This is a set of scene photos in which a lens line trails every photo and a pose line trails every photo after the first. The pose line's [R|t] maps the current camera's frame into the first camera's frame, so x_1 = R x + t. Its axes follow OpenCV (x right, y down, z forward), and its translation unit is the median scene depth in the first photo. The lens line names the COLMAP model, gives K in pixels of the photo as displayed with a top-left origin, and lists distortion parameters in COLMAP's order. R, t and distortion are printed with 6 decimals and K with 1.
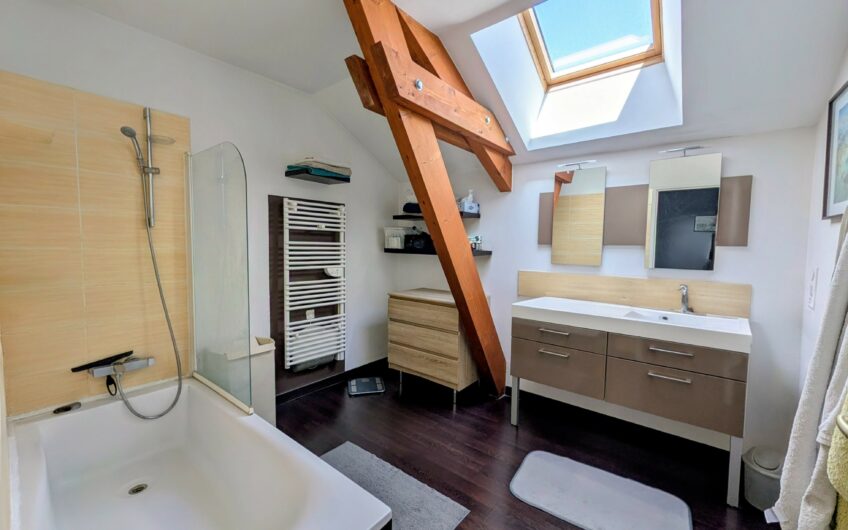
lens RADIAL K [[324.7, 0, 425.6], [0, 324.7, 264.9], [0, 0, 1]] dist [0.000290, -0.000022]
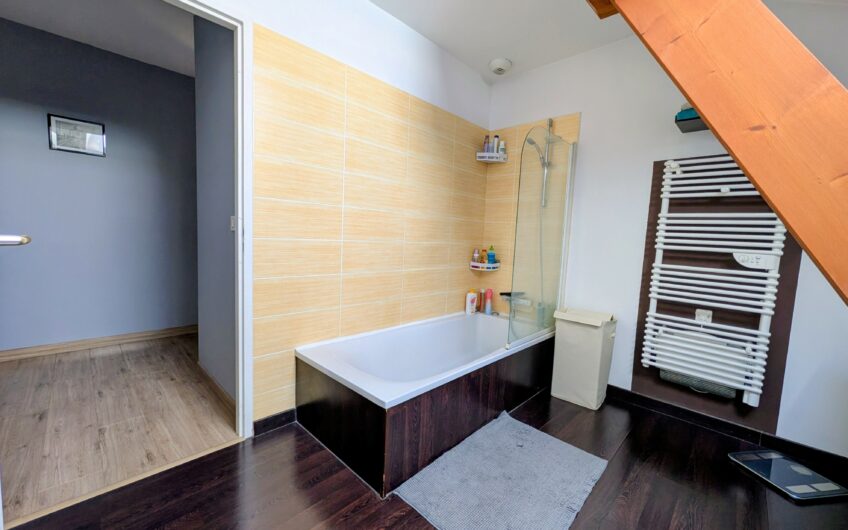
lens RADIAL K [[333.8, 0, 424.0], [0, 333.8, 265.0], [0, 0, 1]] dist [0.000507, 0.000070]
pose [[-0.065159, 0.071040, -0.995343, 0.448655], [-0.104731, 0.991467, 0.077619, 0.052399], [0.992364, 0.109301, -0.057163, 0.452003]]
